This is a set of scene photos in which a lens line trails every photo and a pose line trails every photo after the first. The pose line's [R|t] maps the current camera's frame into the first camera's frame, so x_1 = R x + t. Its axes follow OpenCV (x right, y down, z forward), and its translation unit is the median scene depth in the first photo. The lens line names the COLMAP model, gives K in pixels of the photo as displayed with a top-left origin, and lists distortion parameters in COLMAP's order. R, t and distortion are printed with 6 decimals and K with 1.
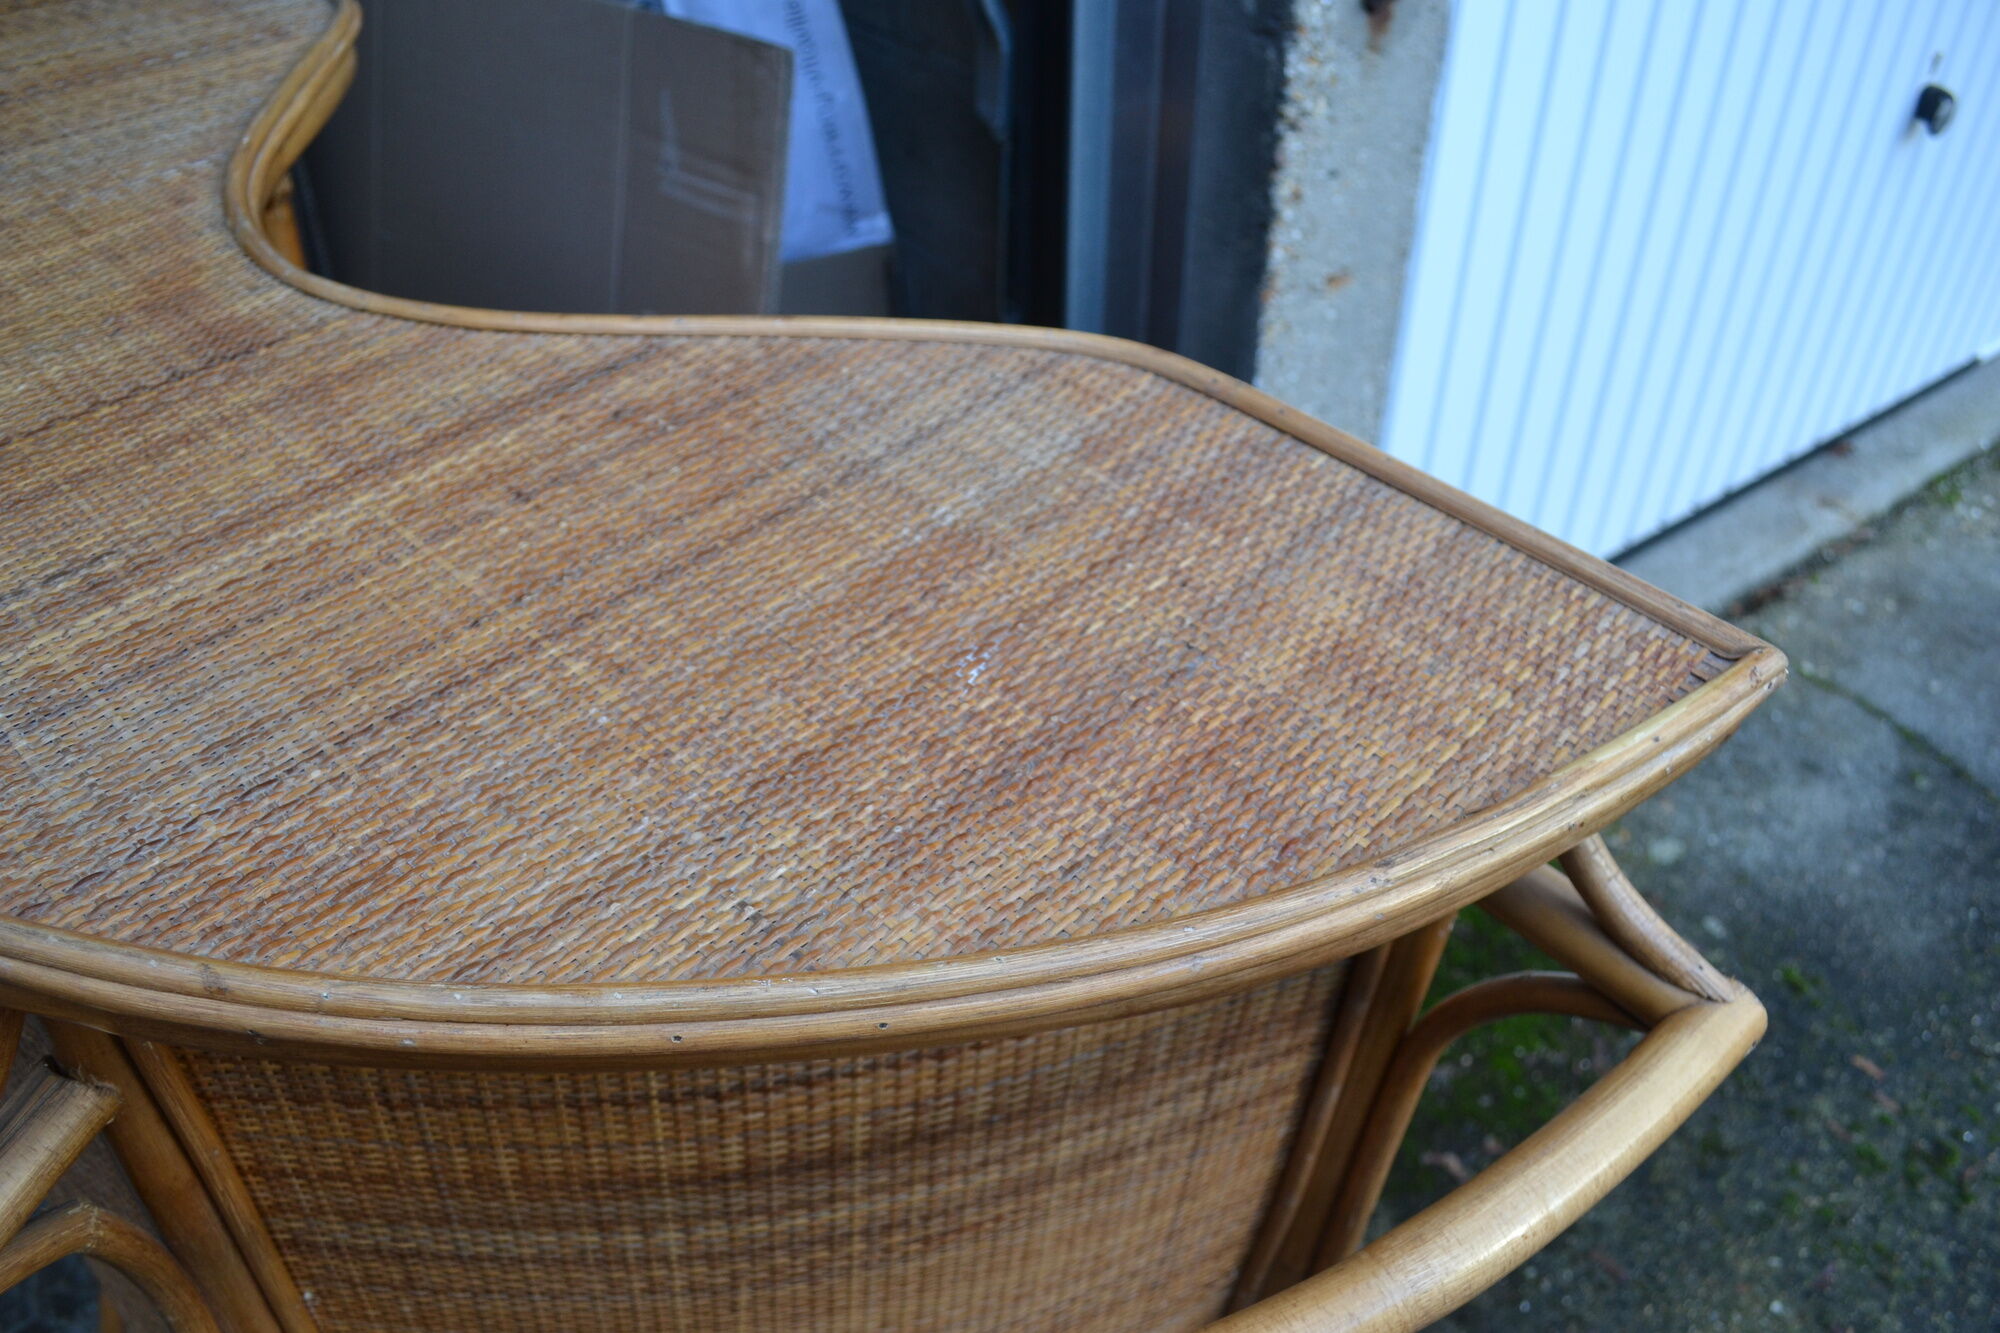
lens RADIAL K [[1598.4, 0, 1000.0], [0, 1598.4, 666.5], [0, 0, 1]] dist [-0.080024, 0.011826]
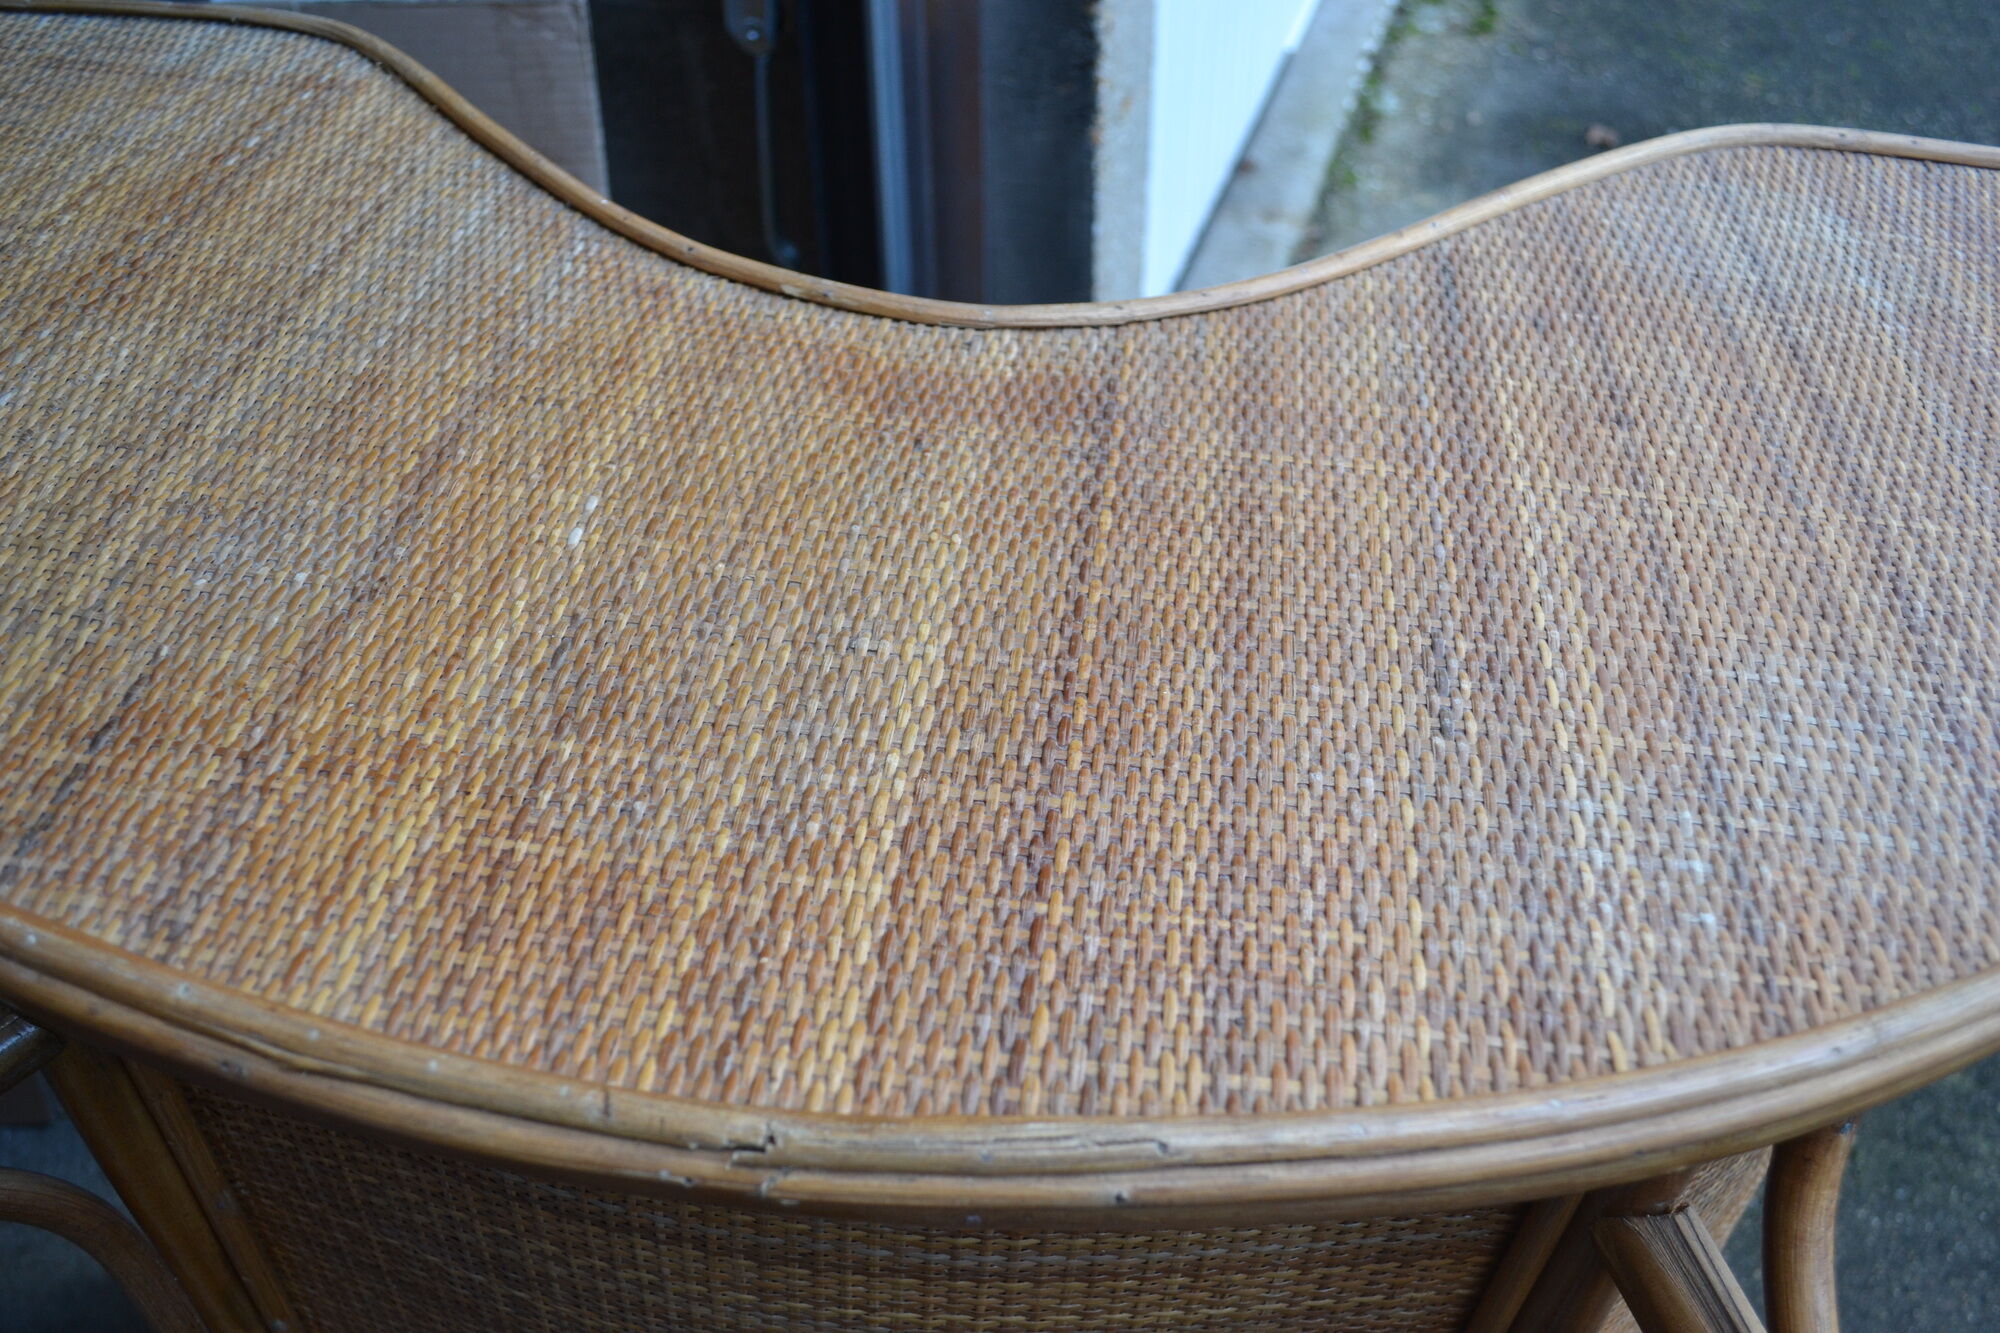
lens RADIAL K [[1689.4, 0, 1000.0], [0, 1689.4, 666.5], [0, 0, 1]] dist [-0.065099, 0.007650]
pose [[0.810120, -0.400274, 0.428353, -0.877040], [0.376239, 0.915304, 0.143744, -0.207901], [-0.449611, 0.044713, 0.892105, 0.250147]]
